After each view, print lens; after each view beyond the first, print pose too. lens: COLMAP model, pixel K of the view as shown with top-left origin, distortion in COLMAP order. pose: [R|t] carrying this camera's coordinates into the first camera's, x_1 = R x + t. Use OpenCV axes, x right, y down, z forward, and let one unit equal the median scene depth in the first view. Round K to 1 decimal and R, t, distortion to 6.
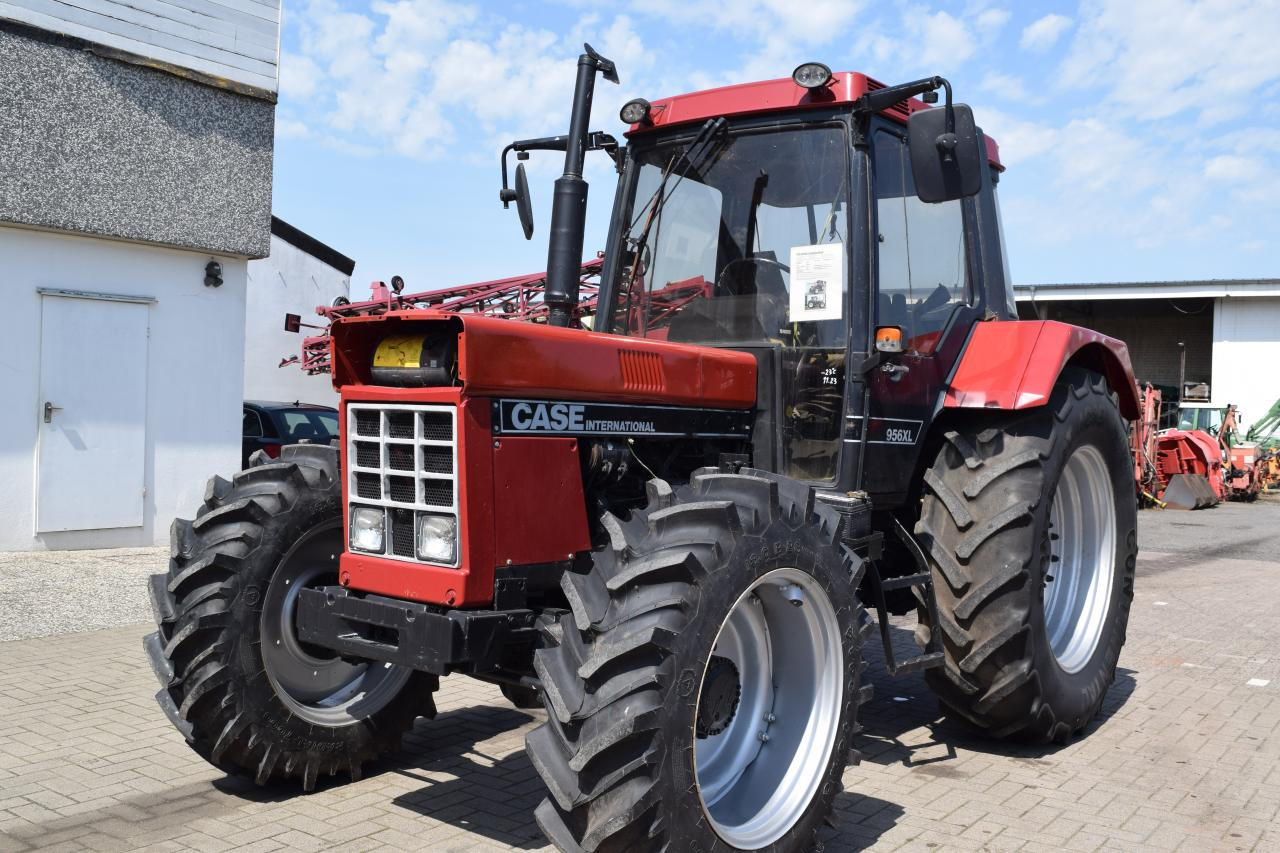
lens RADIAL K [[1222.3, 0, 639.5], [0, 1222.3, 412.2], [0, 0, 1]] dist [-0.077386, -0.002925]
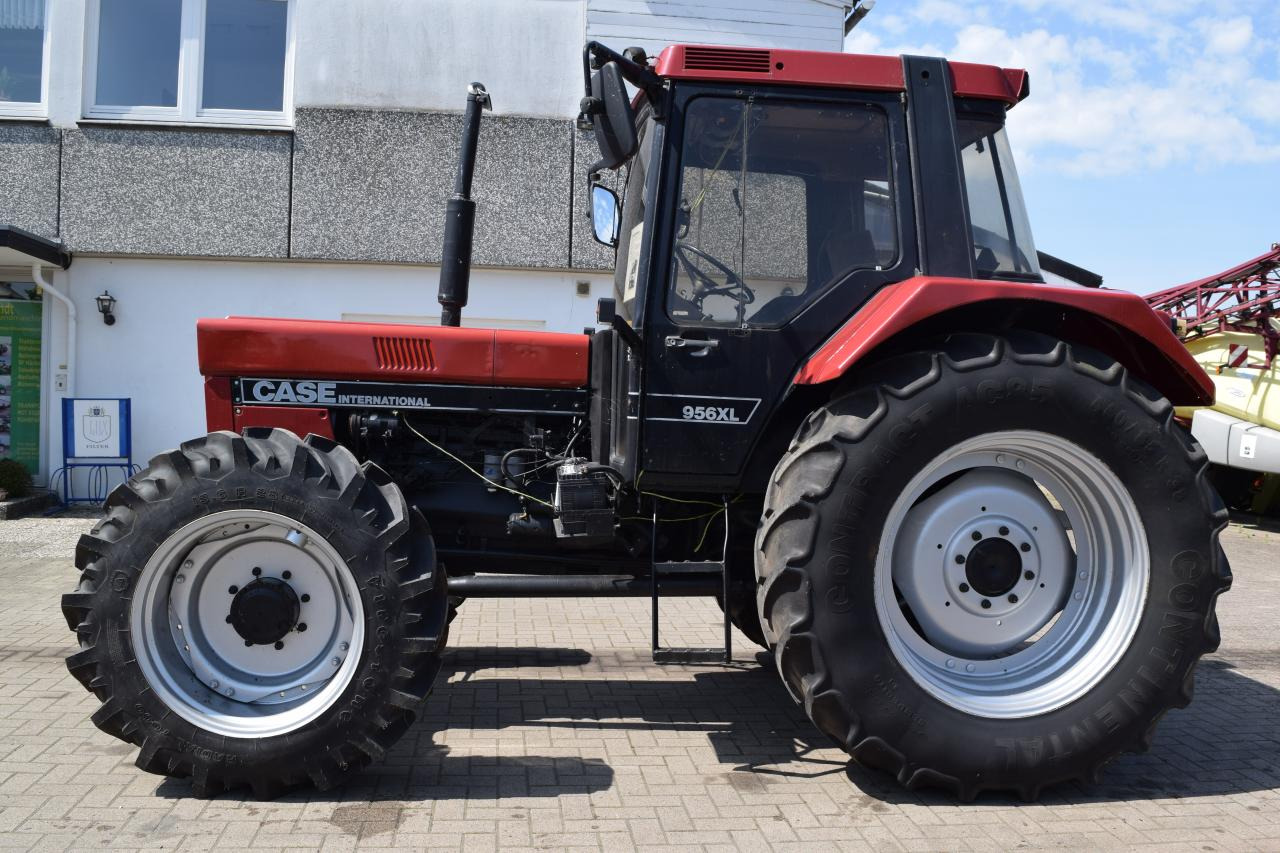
lens RADIAL K [[1087.6, 0, 689.2], [0, 1087.6, 426.3], [0, 0, 1]] dist [-0.071675, -0.013468]
pose [[0.675496, 0.007596, -0.737325, 0.425135], [-0.007226, 0.999967, 0.003683, 0.013356], [0.737329, 0.002840, 0.675528, 0.213361]]
